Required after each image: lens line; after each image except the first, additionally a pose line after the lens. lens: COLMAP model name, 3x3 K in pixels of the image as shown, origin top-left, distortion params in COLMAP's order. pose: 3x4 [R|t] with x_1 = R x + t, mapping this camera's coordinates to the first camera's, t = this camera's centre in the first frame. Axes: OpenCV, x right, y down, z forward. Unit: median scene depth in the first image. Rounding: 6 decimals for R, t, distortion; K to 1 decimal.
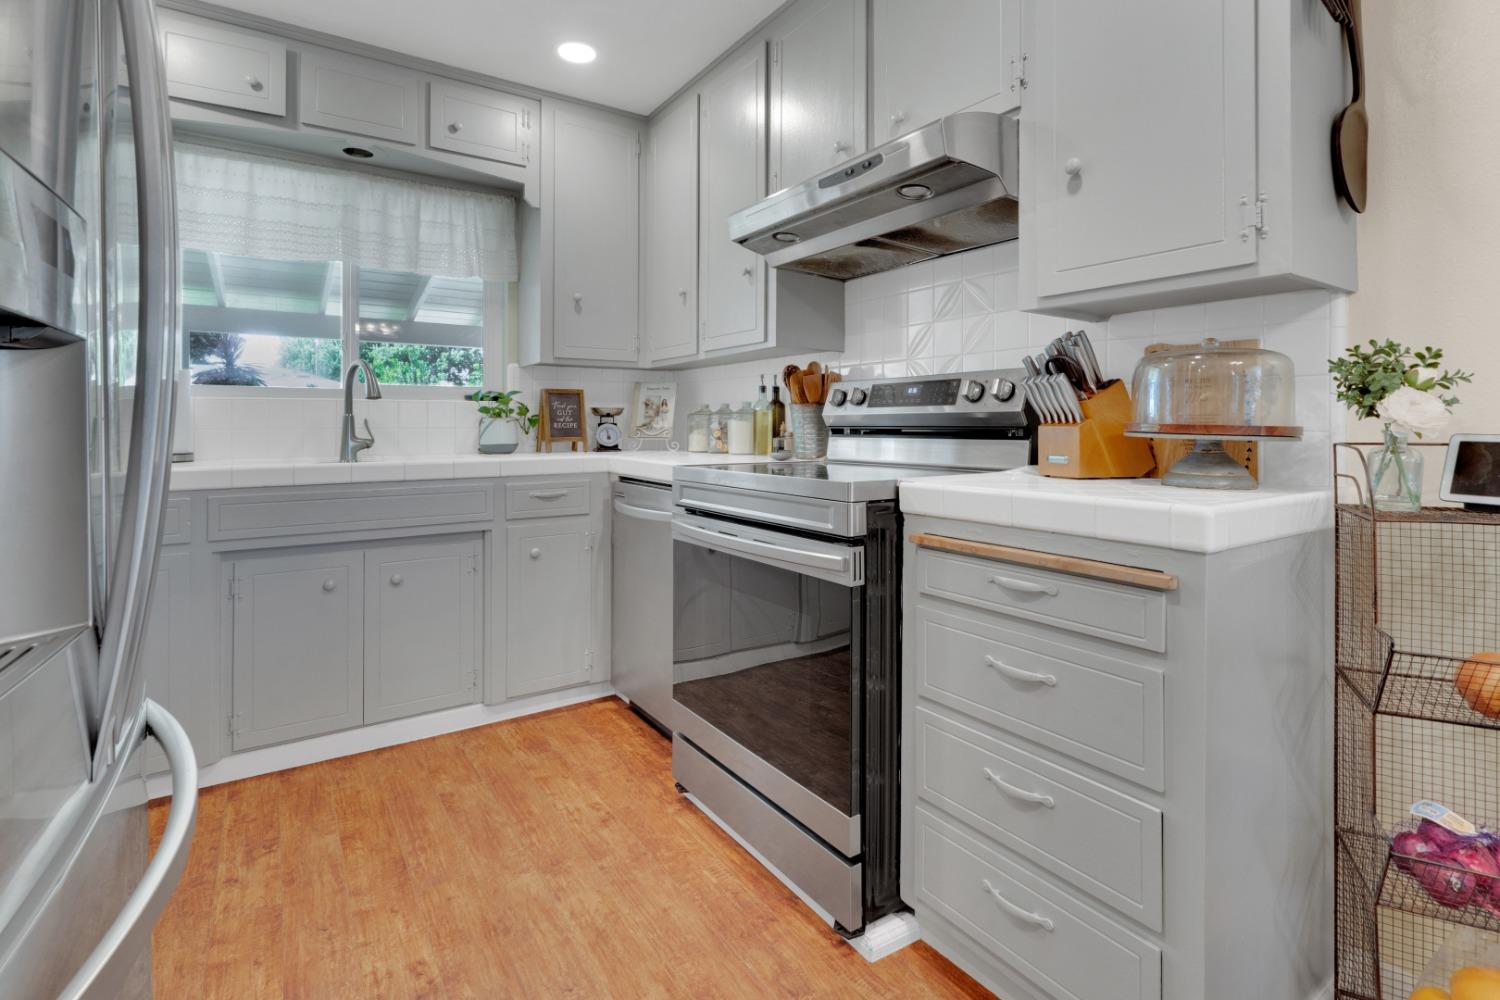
lens RADIAL K [[724.0, 0, 752.4], [0, 724.0, 419.8], [0, 0, 1]] dist [-0.002214, -0.000321]
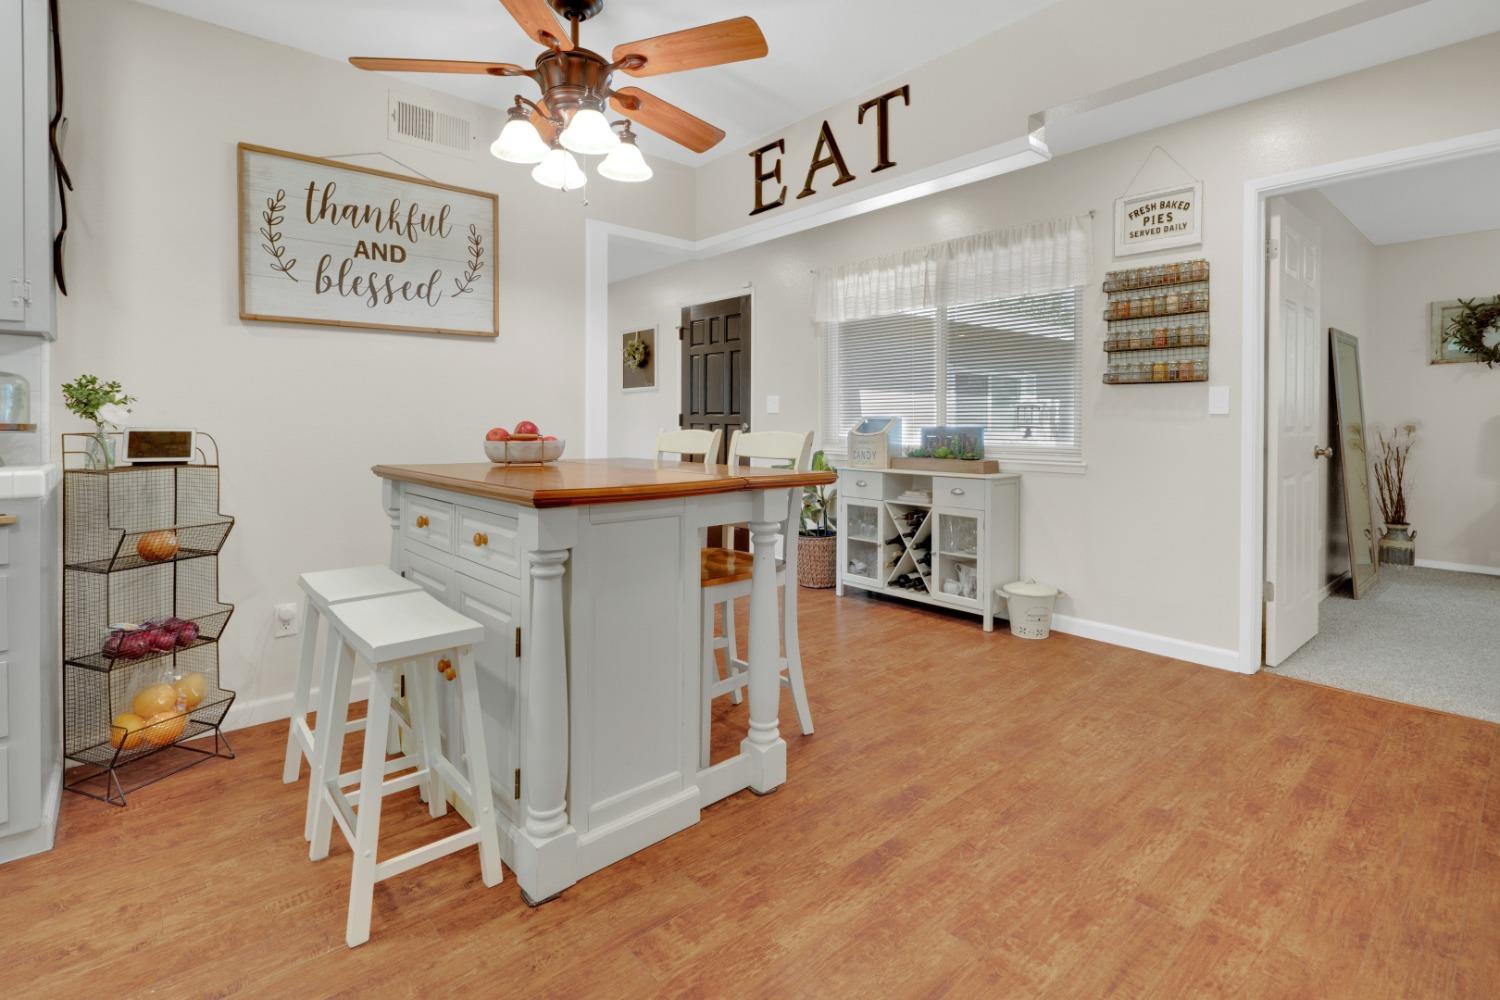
lens RADIAL K [[724.0, 0, 752.4], [0, 724.0, 419.8], [0, 0, 1]] dist [-0.002214, -0.000321]
pose [[-0.122773, 0.002220, 0.992432, -1.160352], [-0.007641, 0.999966, -0.003182, -0.007744], [-0.992405, -0.007973, -0.122751, -0.428945]]
